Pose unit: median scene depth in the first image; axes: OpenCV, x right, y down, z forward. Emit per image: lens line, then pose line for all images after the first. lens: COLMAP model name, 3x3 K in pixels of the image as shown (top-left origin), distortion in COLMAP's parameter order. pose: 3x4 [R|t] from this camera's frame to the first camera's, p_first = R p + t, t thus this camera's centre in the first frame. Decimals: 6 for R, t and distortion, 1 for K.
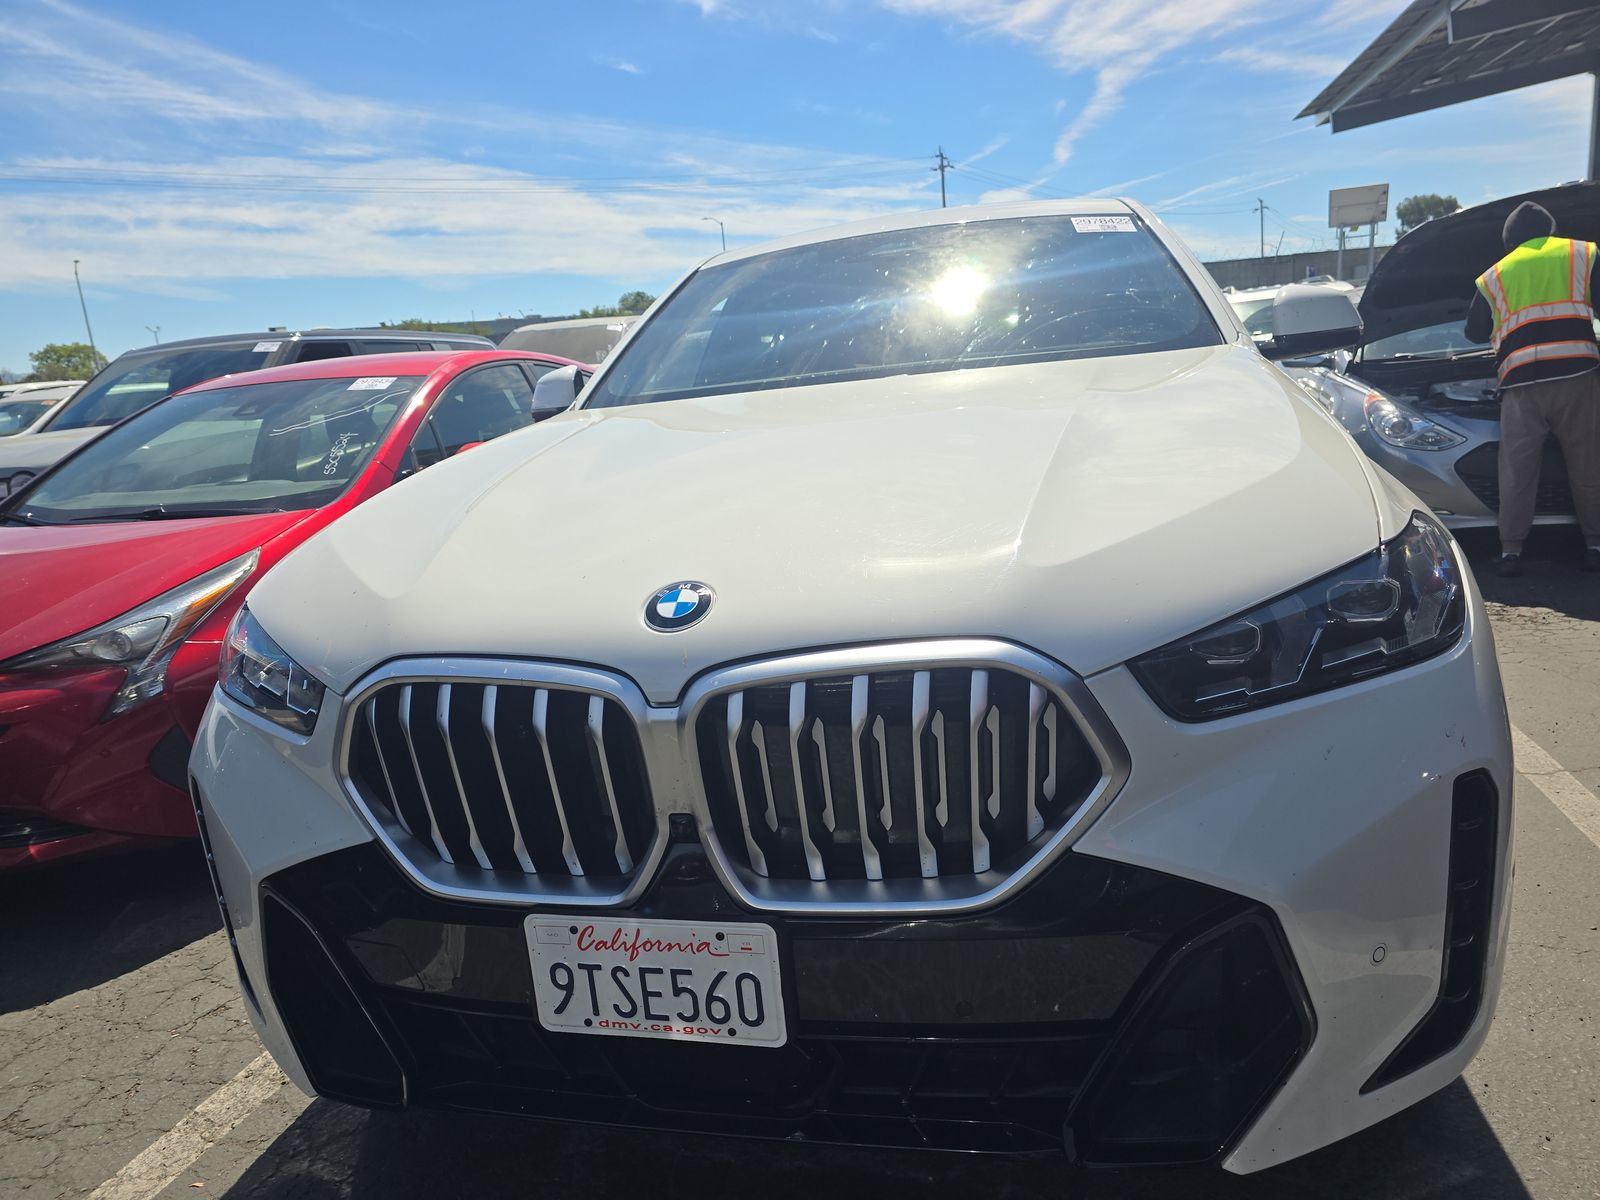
lens RADIAL K [[1097.5, 0, 800.0], [0, 1097.5, 600.0], [0, 0, 1]] dist [0.049974, -0.041559]
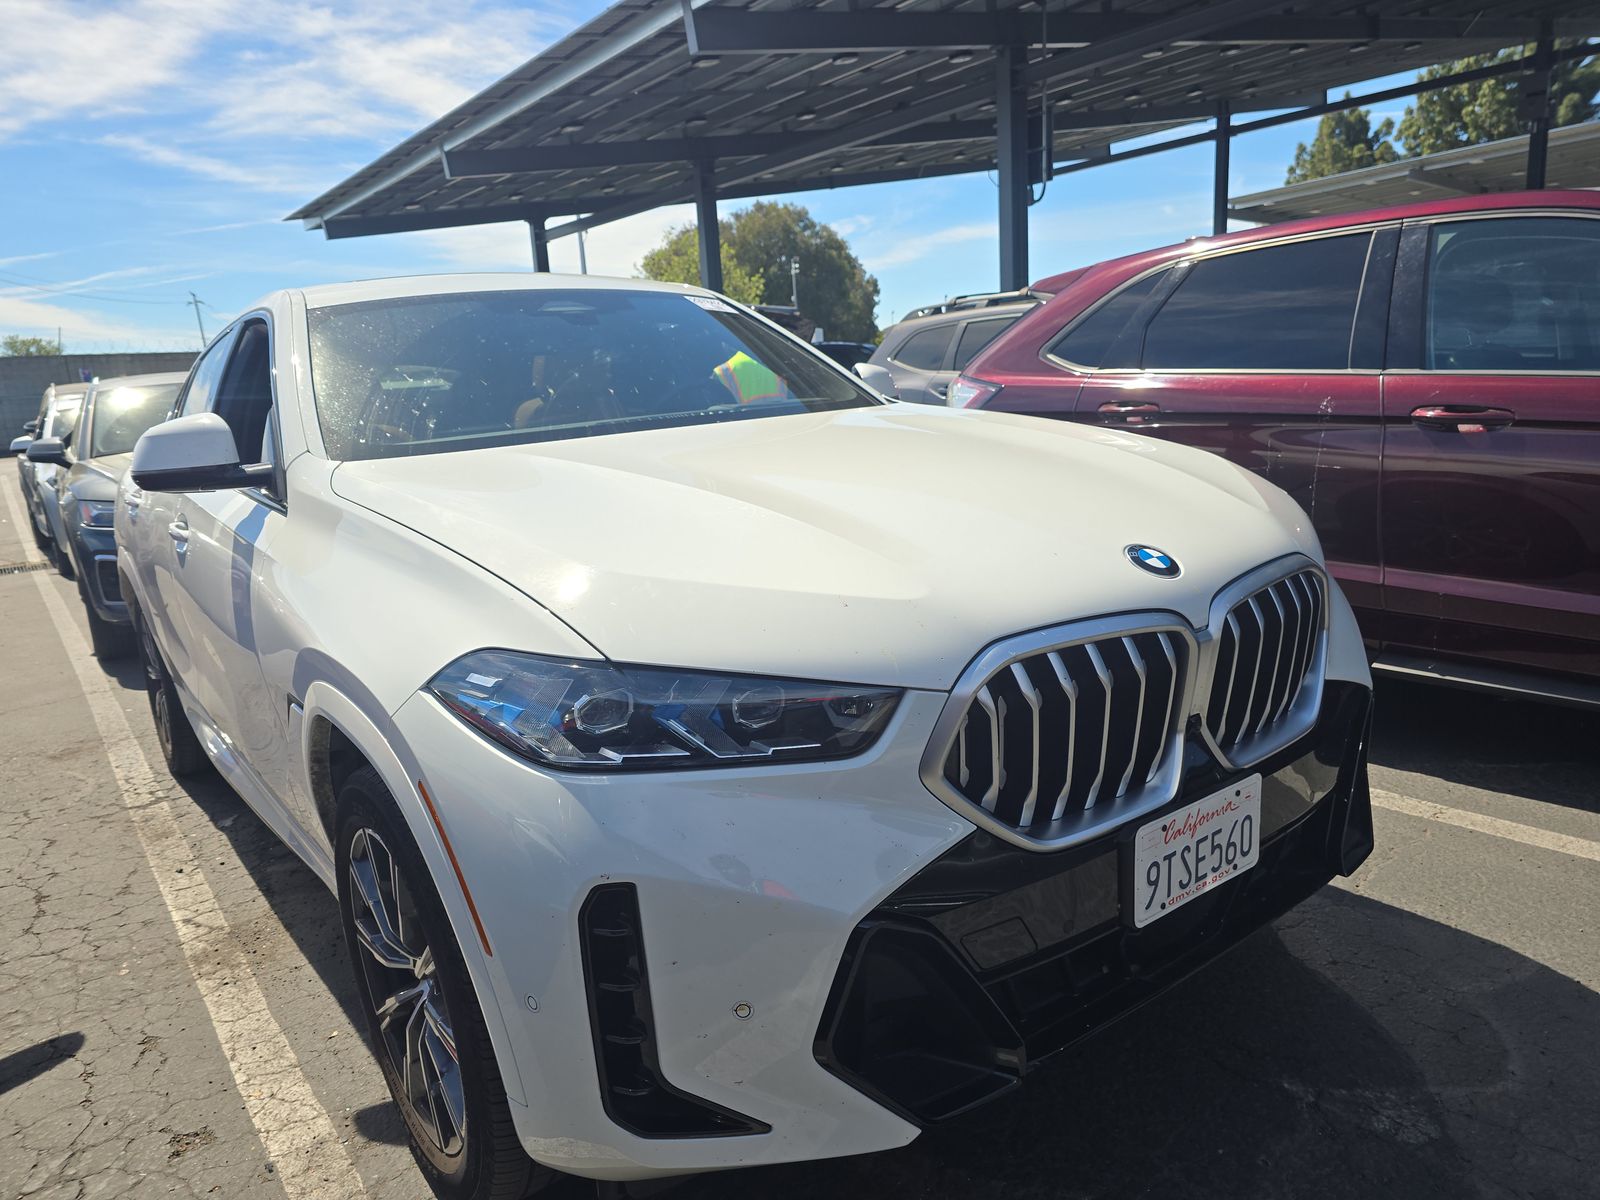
lens RADIAL K [[1101.7, 0, 803.5], [0, 1101.7, 605.5], [0, 0, 1]] dist [0.043368, -0.045120]
pose [[0.631056, -0.117586, 0.766774, -0.882507], [0.178918, 0.983857, 0.003626, -0.012635], [-0.754822, 0.134902, 0.641907, 0.310620]]
